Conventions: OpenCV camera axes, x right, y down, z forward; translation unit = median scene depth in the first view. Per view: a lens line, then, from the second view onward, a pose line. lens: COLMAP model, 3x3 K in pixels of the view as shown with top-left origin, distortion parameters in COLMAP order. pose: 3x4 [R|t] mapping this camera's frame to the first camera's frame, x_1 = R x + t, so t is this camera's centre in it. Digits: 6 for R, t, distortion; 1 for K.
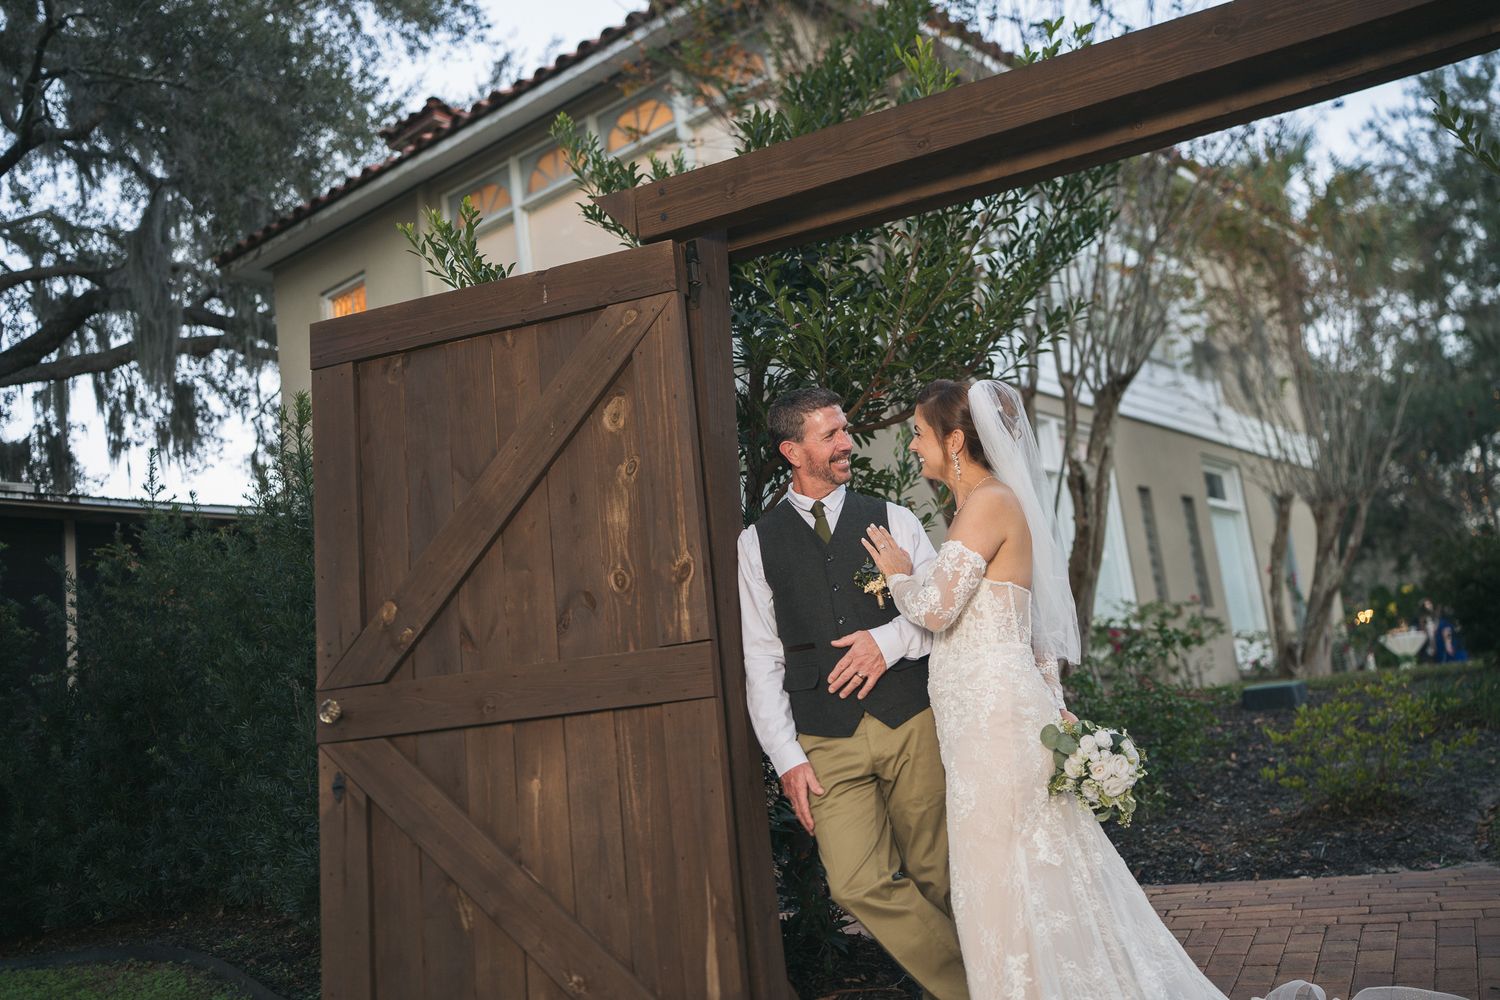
lens RADIAL K [[1573.8, 0, 748.1], [0, 1573.8, 501.3], [0, 0, 1]] dist [0.004304, 0.000000]
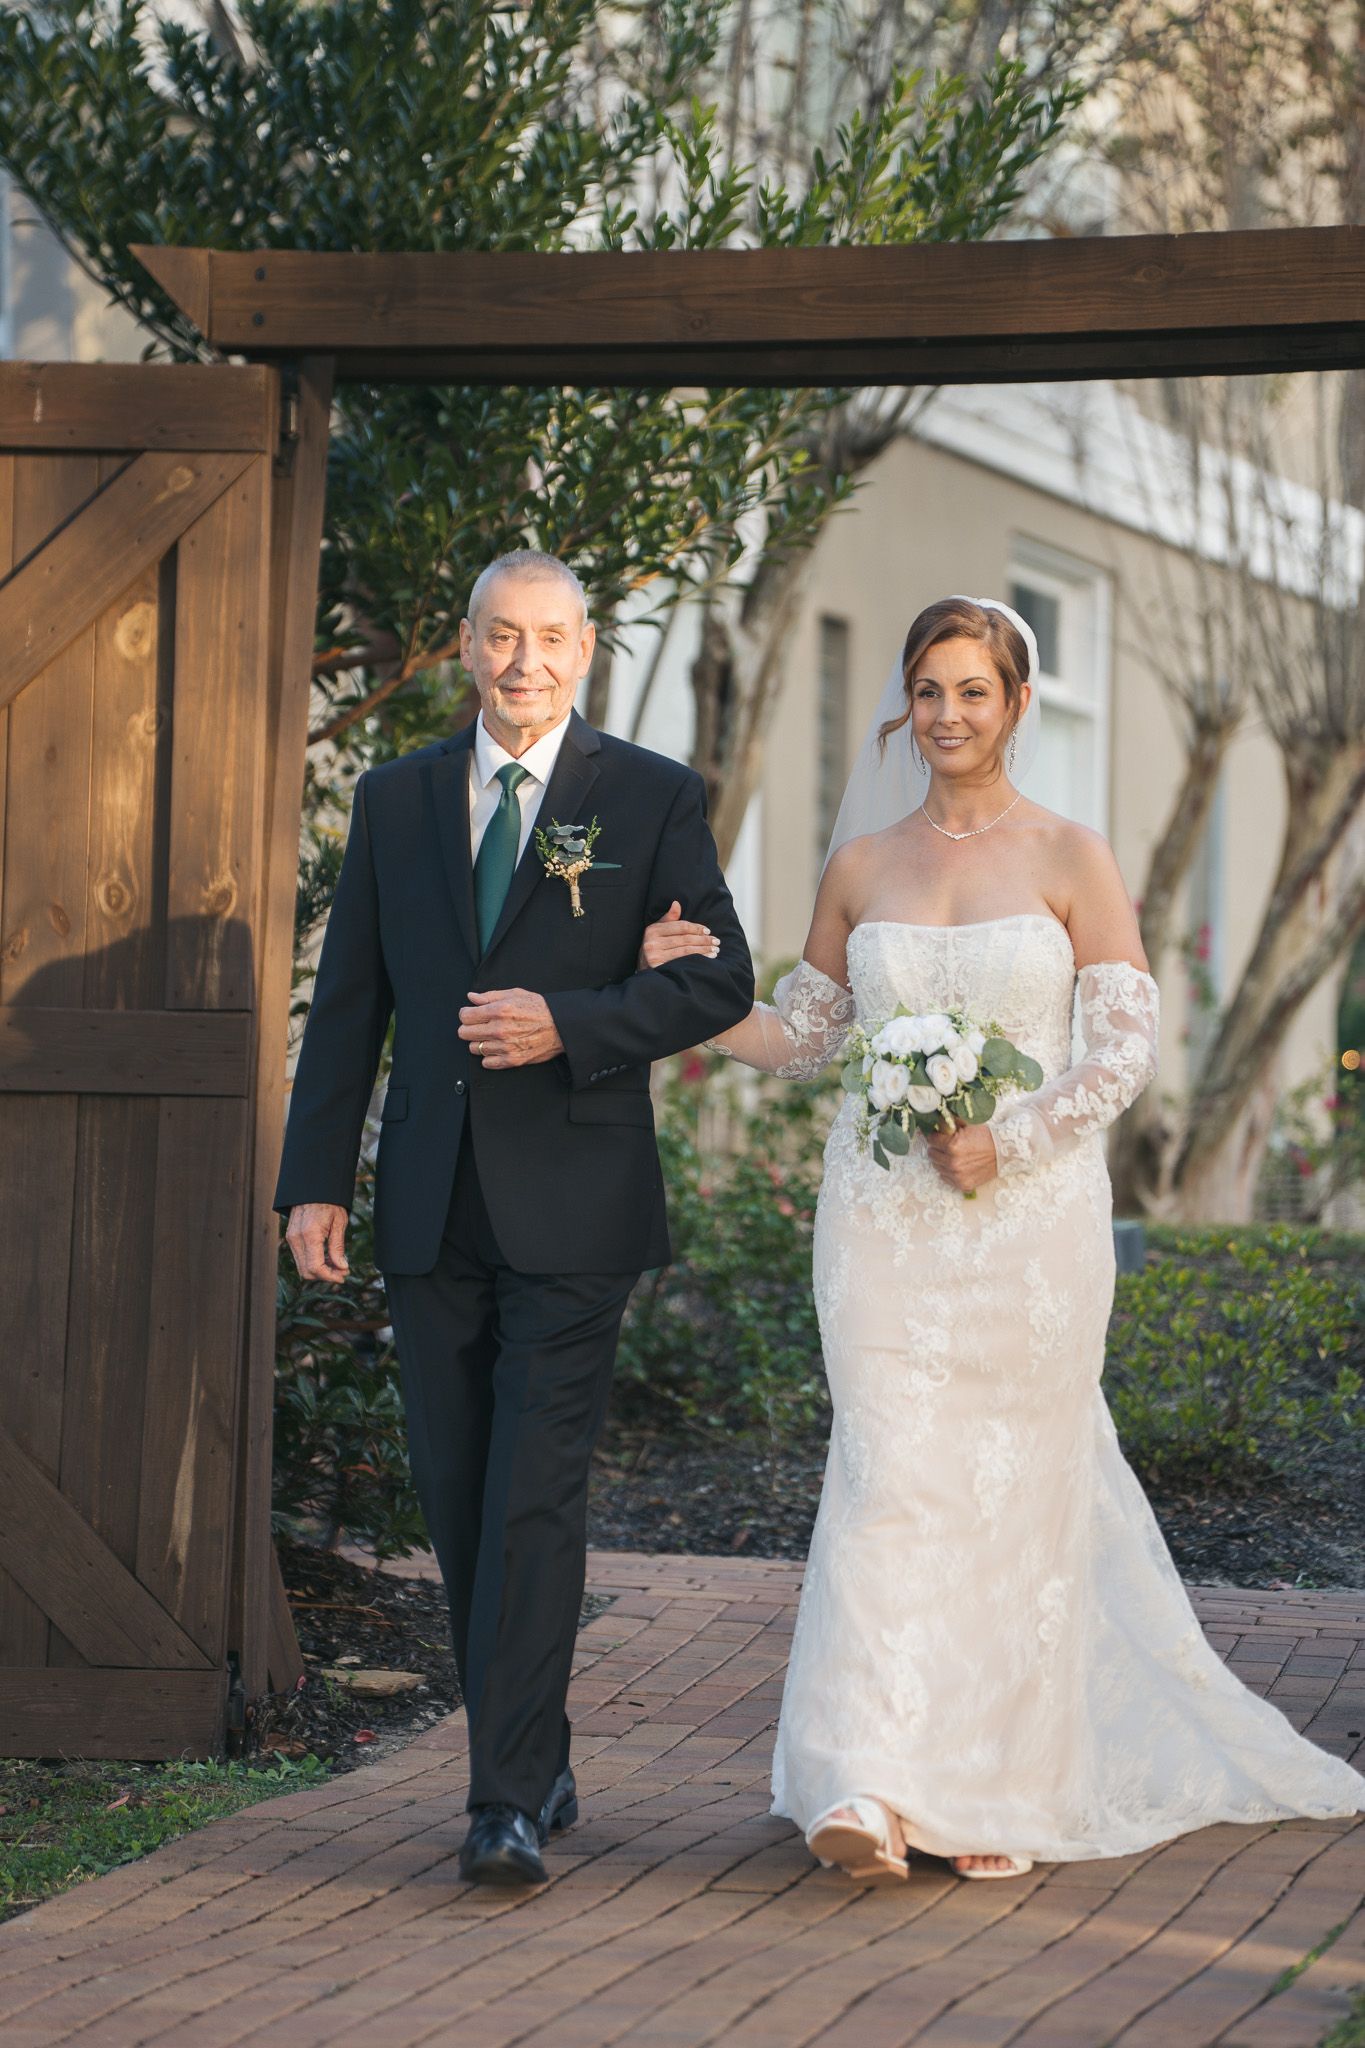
lens RADIAL K [[6620.0, 0, 682.3], [0, 6620.0, 1024.5], [0, 0, 1]] dist [0.889882, 0.000000]
pose [[0.957550, 0.149739, 0.246326, -0.348870], [-0.175669, 0.980617, 0.086775, -0.117351], [-0.228558, -0.126364, 0.965295, -1.125530]]
